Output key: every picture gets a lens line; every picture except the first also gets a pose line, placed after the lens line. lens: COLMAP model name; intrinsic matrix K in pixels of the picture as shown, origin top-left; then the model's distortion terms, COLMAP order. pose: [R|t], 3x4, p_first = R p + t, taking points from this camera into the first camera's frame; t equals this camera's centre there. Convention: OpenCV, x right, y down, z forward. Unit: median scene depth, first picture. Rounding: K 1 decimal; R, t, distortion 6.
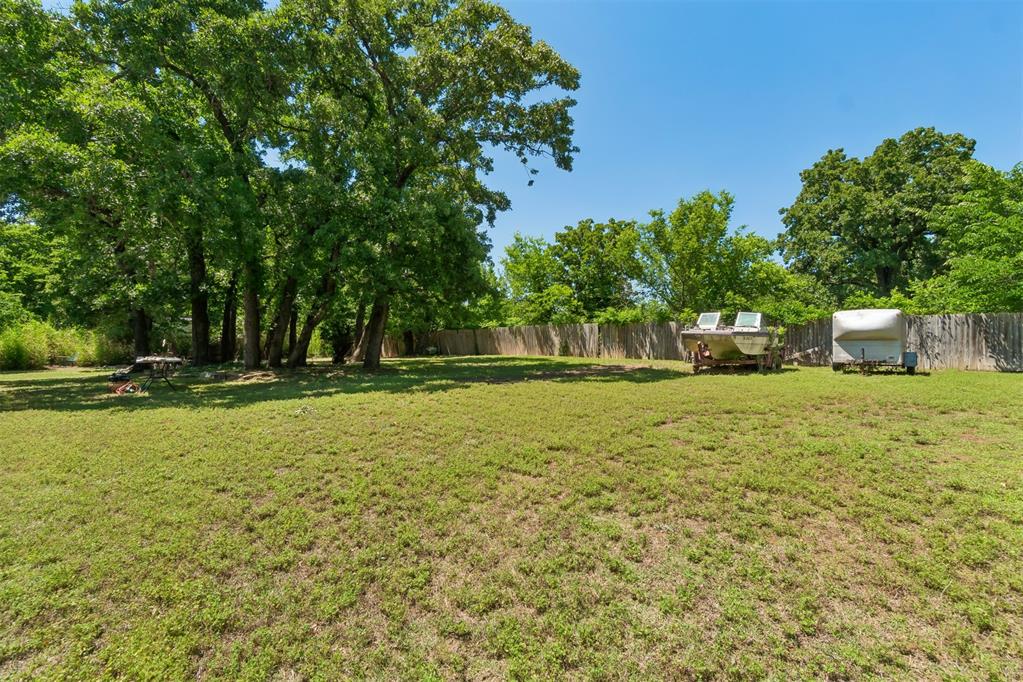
lens RADIAL K [[441.6, 0, 515.6], [0, 441.6, 337.4], [0, 0, 1]] dist [-0.004529, -0.000396]
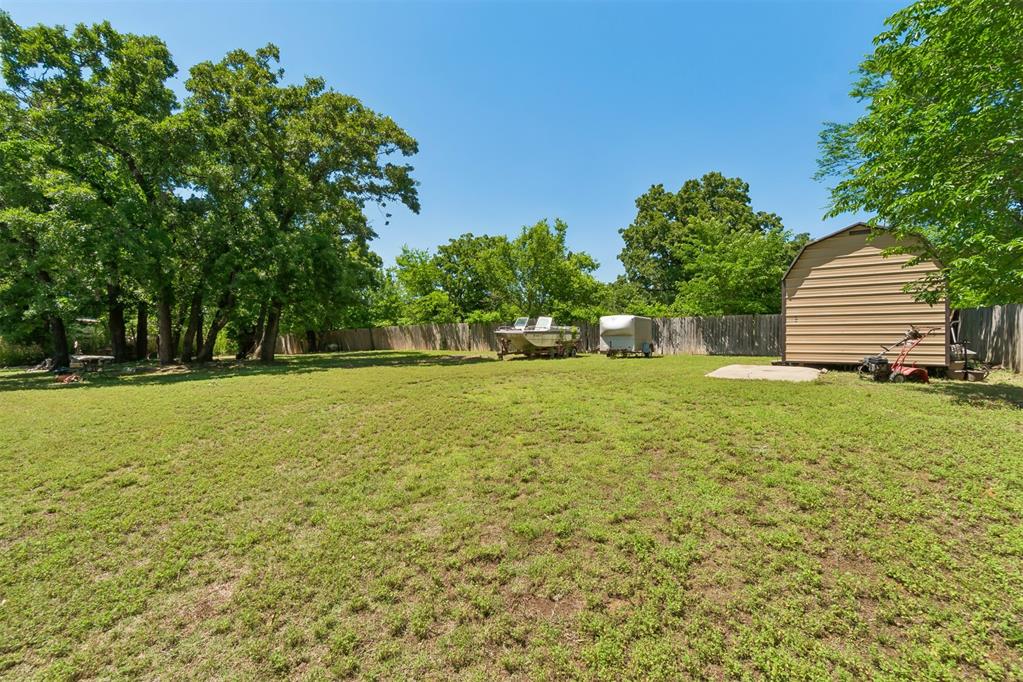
lens RADIAL K [[441.6, 0, 507.4], [0, 441.6, 347.9], [0, 0, 1]] dist [-0.004529, -0.000396]
pose [[0.989007, -0.016857, 0.146903, 0.136320], [0.011559, 0.999254, 0.036844, -0.007568], [-0.147415, -0.034741, 0.988464, -0.289077]]
